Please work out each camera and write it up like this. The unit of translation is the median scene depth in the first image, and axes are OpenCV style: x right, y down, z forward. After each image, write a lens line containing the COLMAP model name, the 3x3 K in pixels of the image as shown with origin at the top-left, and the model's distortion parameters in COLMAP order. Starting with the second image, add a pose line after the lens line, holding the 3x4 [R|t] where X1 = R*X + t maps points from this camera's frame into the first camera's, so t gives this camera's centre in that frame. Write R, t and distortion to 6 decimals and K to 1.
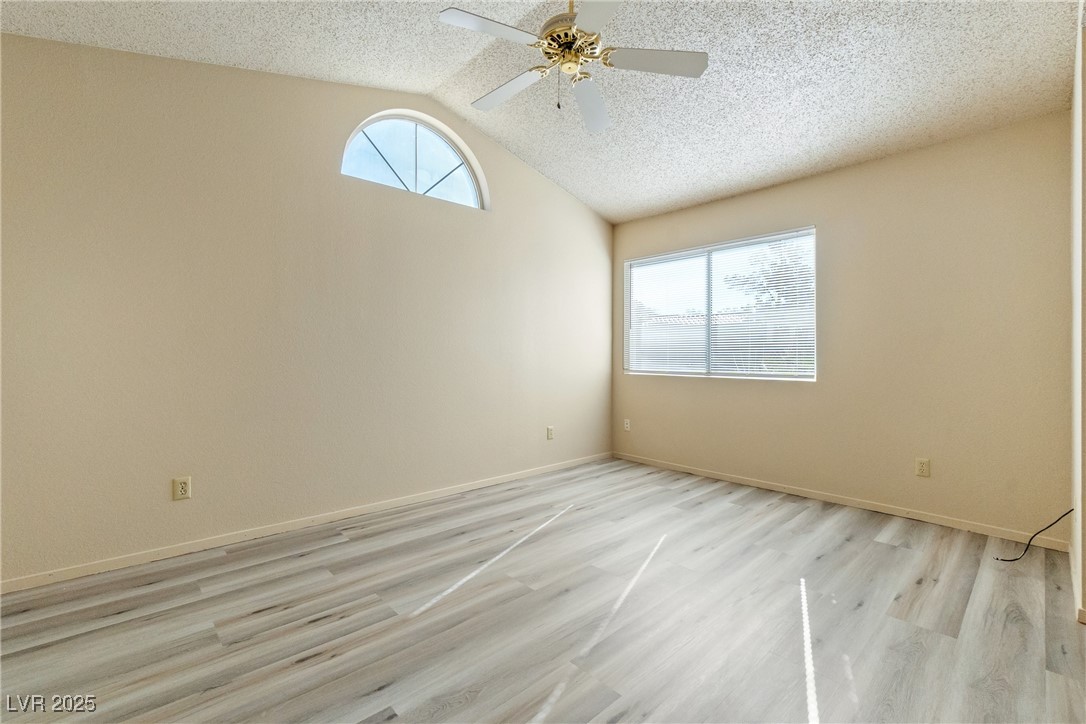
lens RADIAL K [[469.4, 0, 547.3], [0, 469.4, 353.6], [0, 0, 1]] dist [-0.001624, 0.000071]
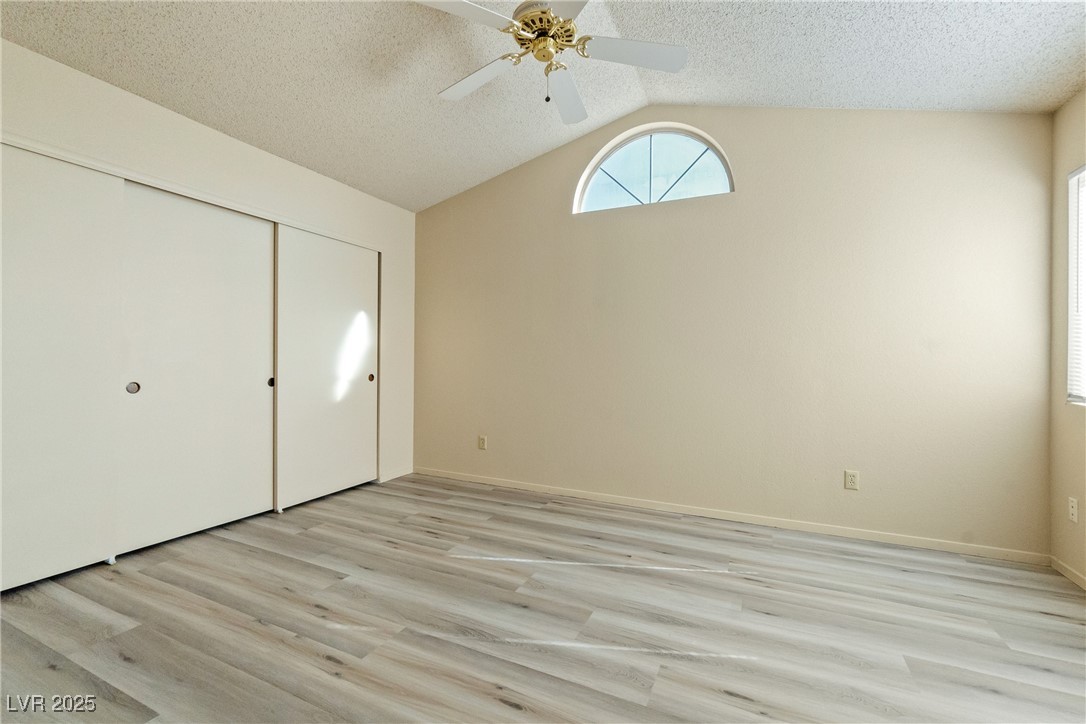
lens RADIAL K [[470.2, 0, 544.5], [0, 470.2, 361.1], [0, 0, 1]] dist [-0.000987, 0.000483]
pose [[0.364629, -0.000277, -0.931153, 0.686153], [-0.007069, 0.999970, -0.003065, 0.003940], [0.931126, 0.007700, 0.364616, 0.492825]]
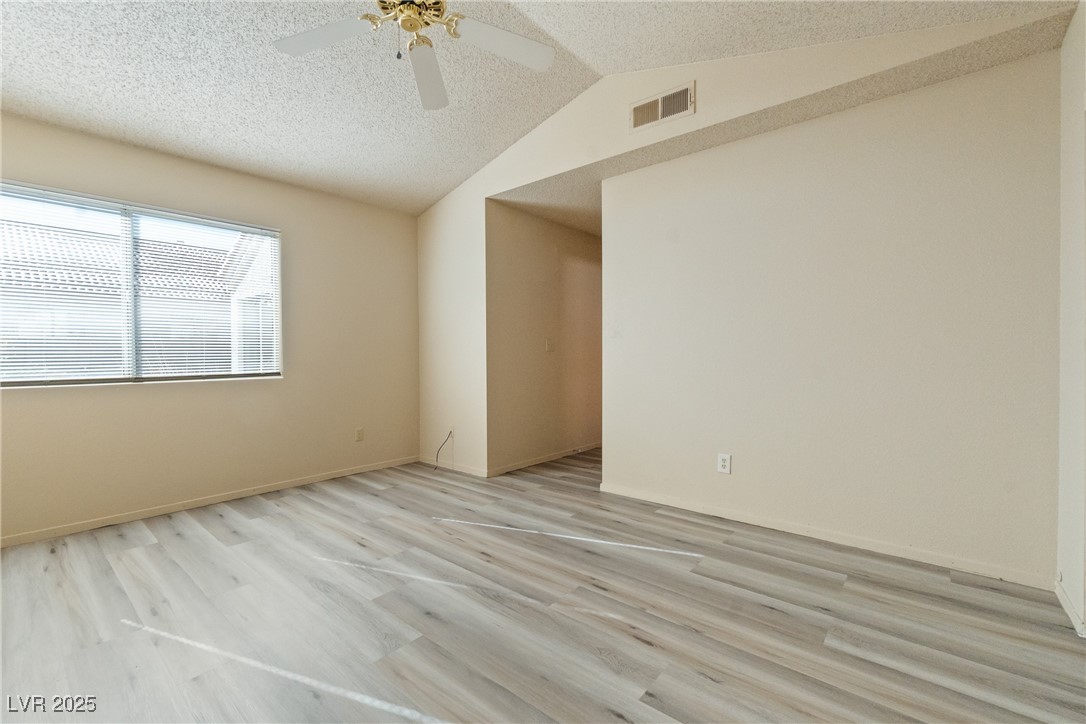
lens RADIAL K [[462.3, 0, 541.2], [0, 462.3, 358.5], [0, 0, 1]] dist [-0.002262, -0.000083]
pose [[-0.108042, -0.016845, 0.994004, -0.624576], [-0.002591, 0.999858, 0.016662, -0.004521], [-0.994143, -0.000775, -0.108071, 0.634482]]
